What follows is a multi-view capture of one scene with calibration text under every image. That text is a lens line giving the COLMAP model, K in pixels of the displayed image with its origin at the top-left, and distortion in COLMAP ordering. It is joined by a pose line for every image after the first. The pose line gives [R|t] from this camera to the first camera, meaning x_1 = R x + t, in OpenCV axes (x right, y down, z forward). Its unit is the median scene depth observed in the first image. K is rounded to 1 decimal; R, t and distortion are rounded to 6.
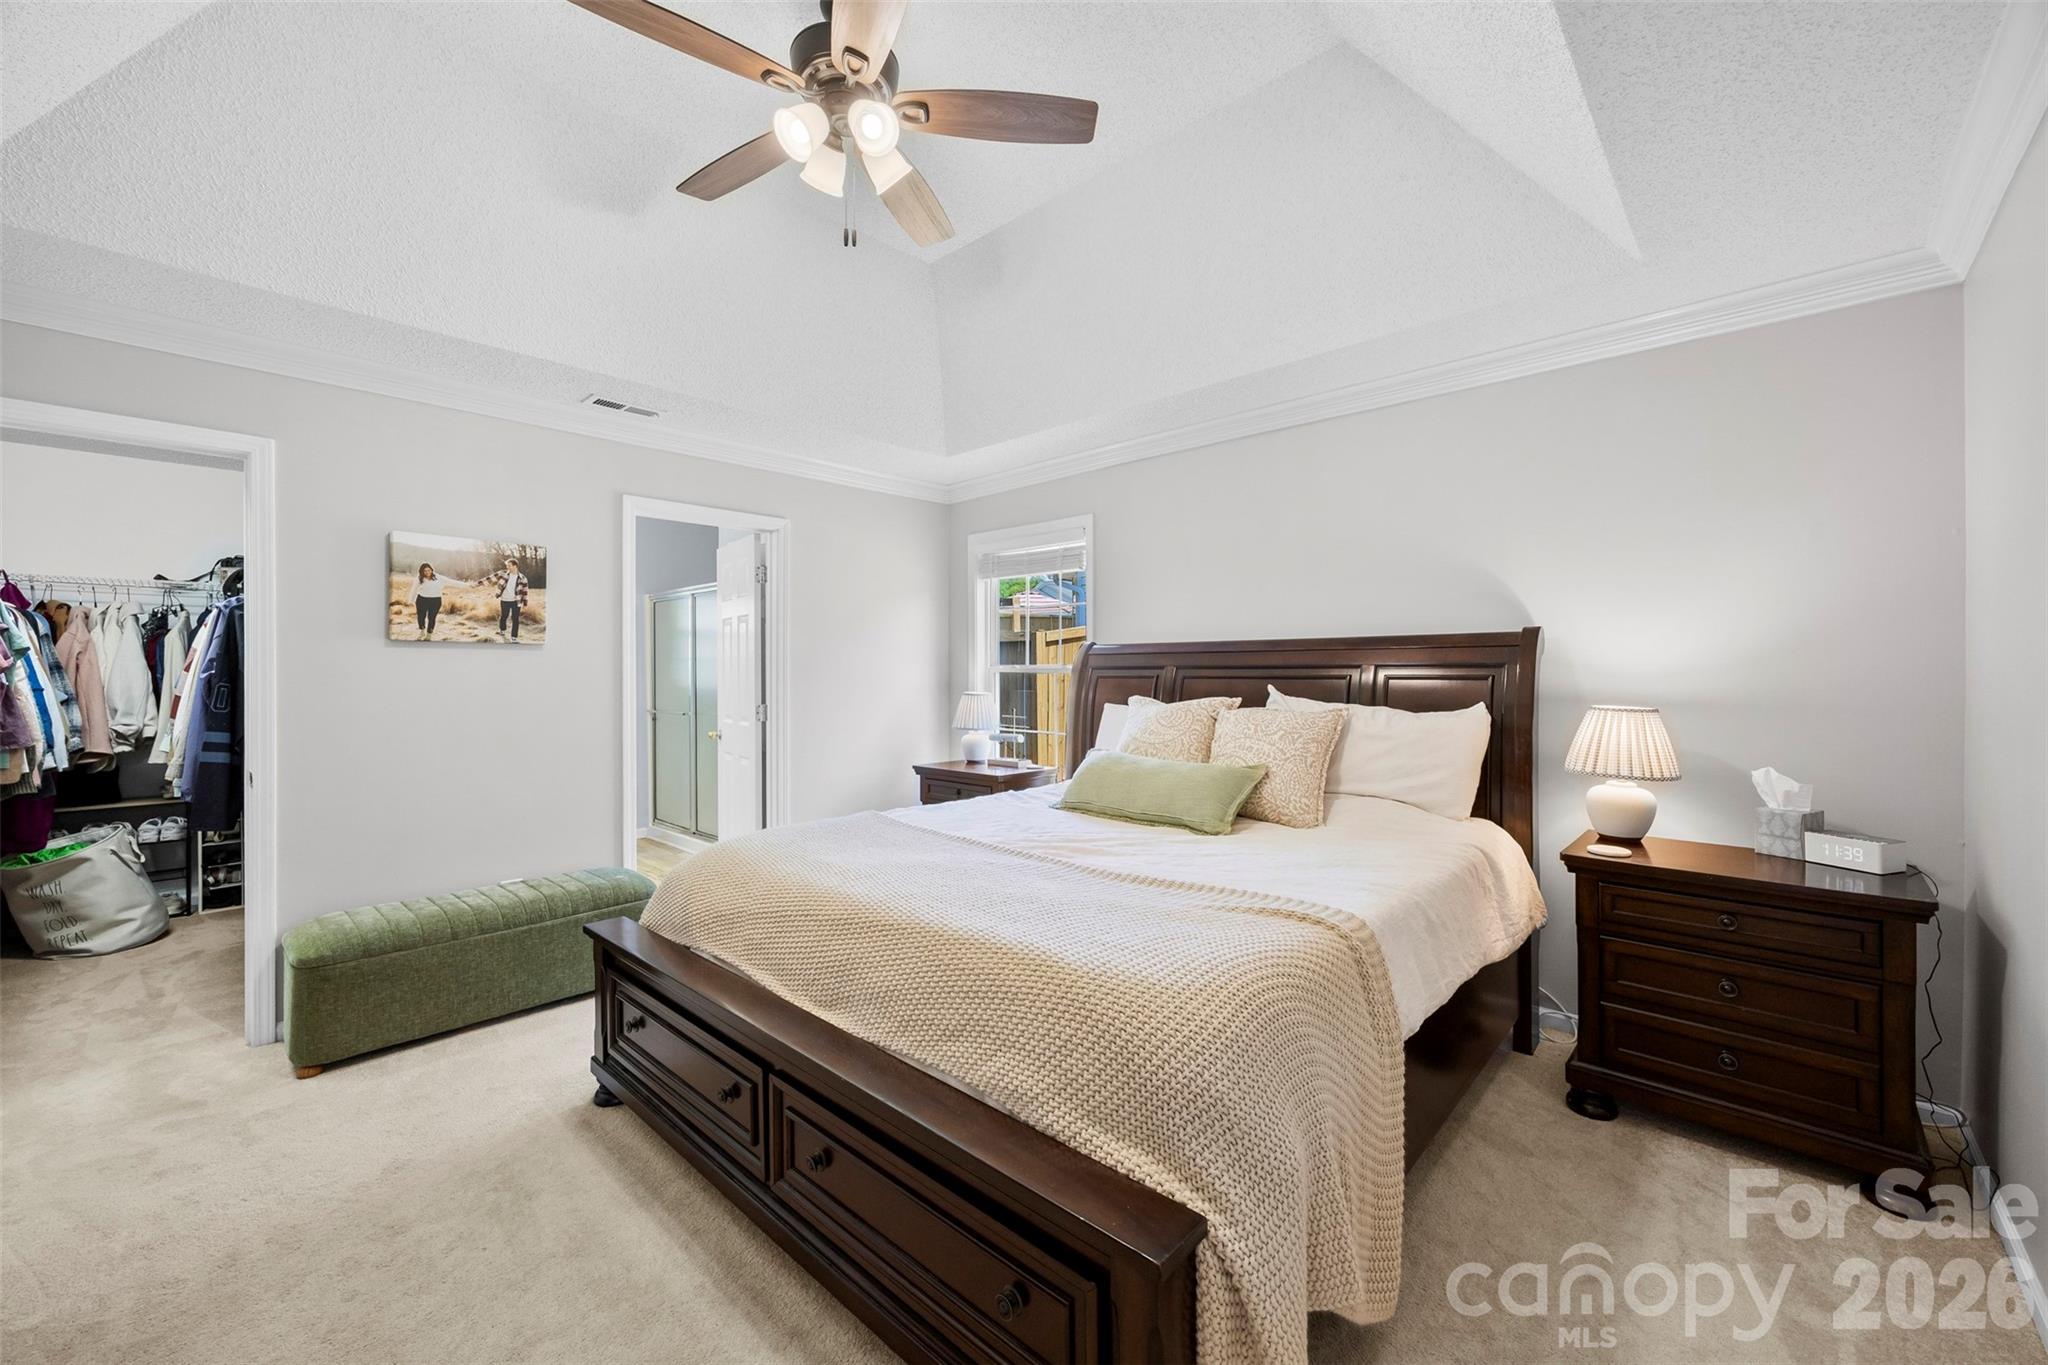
lens RADIAL K [[789.2, 0, 1007.8], [0, 789.2, 682.6], [0, 0, 1]] dist [-0.000762, 0.000323]
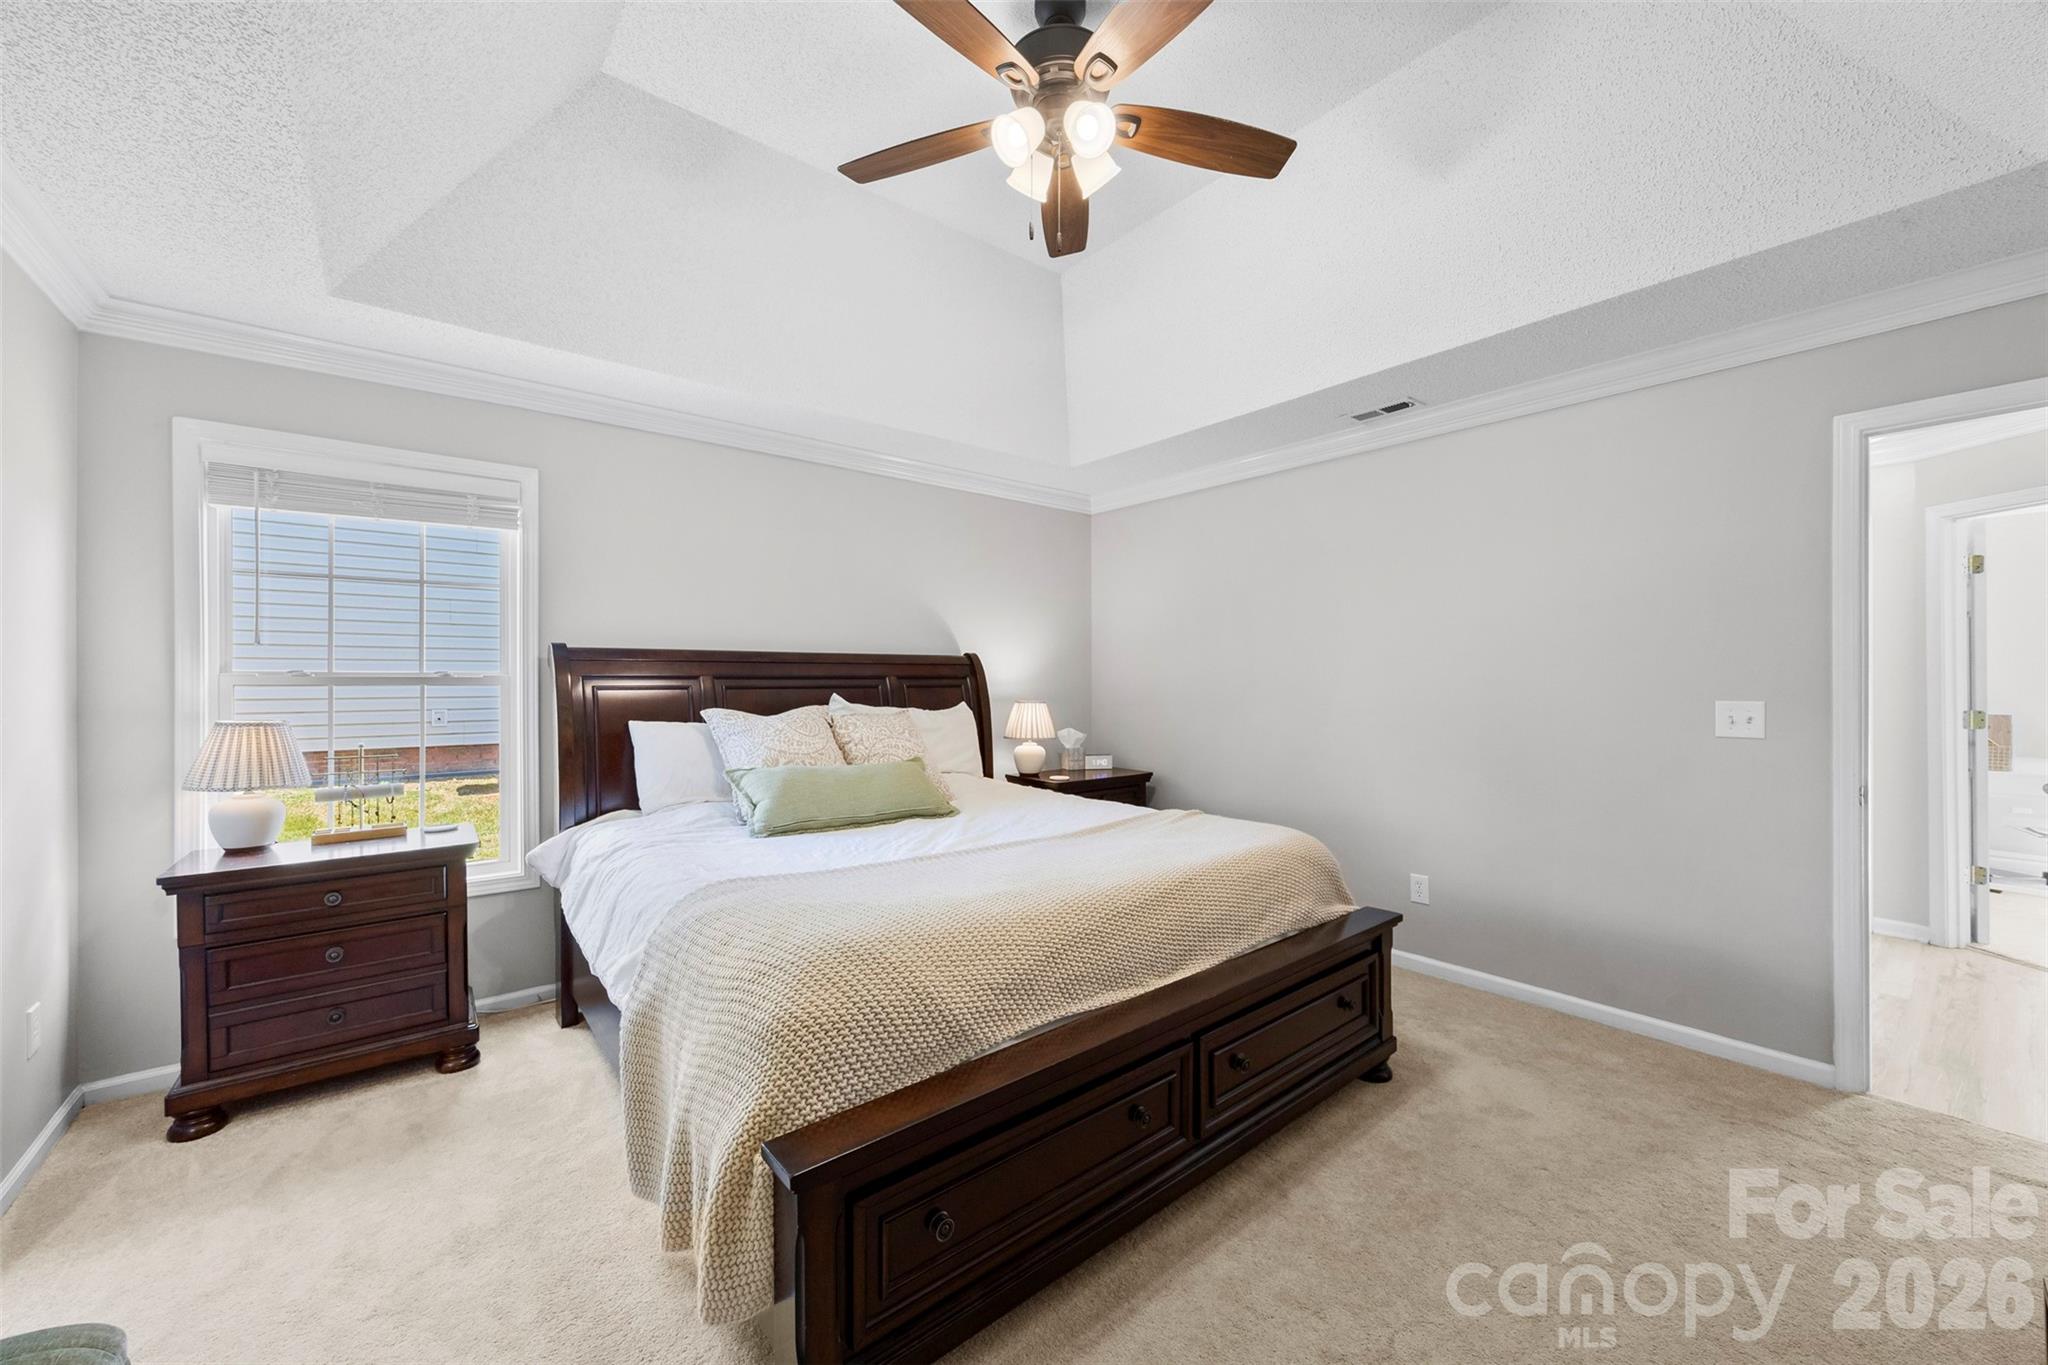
lens RADIAL K [[789.2, 0, 1008.2], [0, 789.2, 684.3], [0, 0, 1]] dist [-0.000762, 0.000323]
pose [[0.103032, 0.001437, 0.994677, -1.011319], [0.014192, 0.999895, -0.002915, -0.005243], [-0.994577, 0.014416, 0.103001, 0.825179]]
